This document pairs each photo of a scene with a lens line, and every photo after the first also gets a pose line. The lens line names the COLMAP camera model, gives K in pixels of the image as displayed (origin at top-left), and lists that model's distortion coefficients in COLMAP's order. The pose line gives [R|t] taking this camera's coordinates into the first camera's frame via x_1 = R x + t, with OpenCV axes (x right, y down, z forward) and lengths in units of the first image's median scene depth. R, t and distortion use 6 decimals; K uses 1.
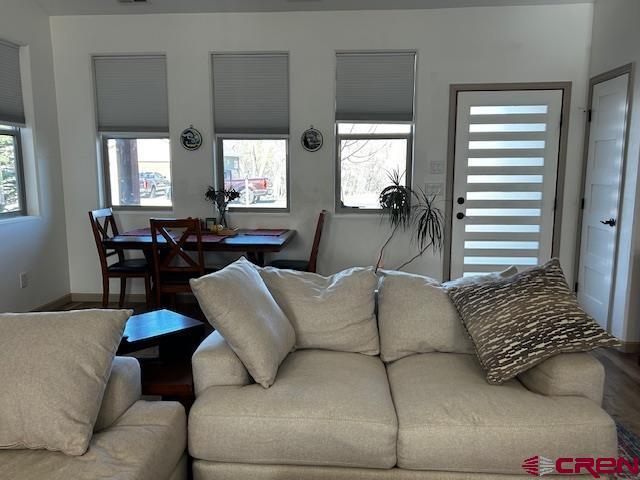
lens RADIAL K [[529.0, 0, 320.0], [0, 529.0, 240.0], [0, 0, 1]] dist [0.006062, -0.008300]
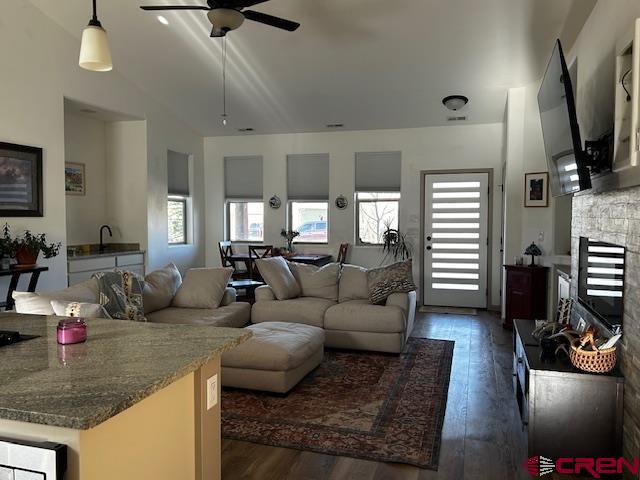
lens RADIAL K [[529.0, 0, 320.0], [0, 529.0, 240.0], [0, 0, 1]] dist [0.006062, -0.008300]
pose [[0.977529, 0.009442, -0.210591, 0.282436], [-0.029730, 0.995186, -0.093381, 0.095282], [0.208696, 0.097544, 0.973104, -0.685819]]
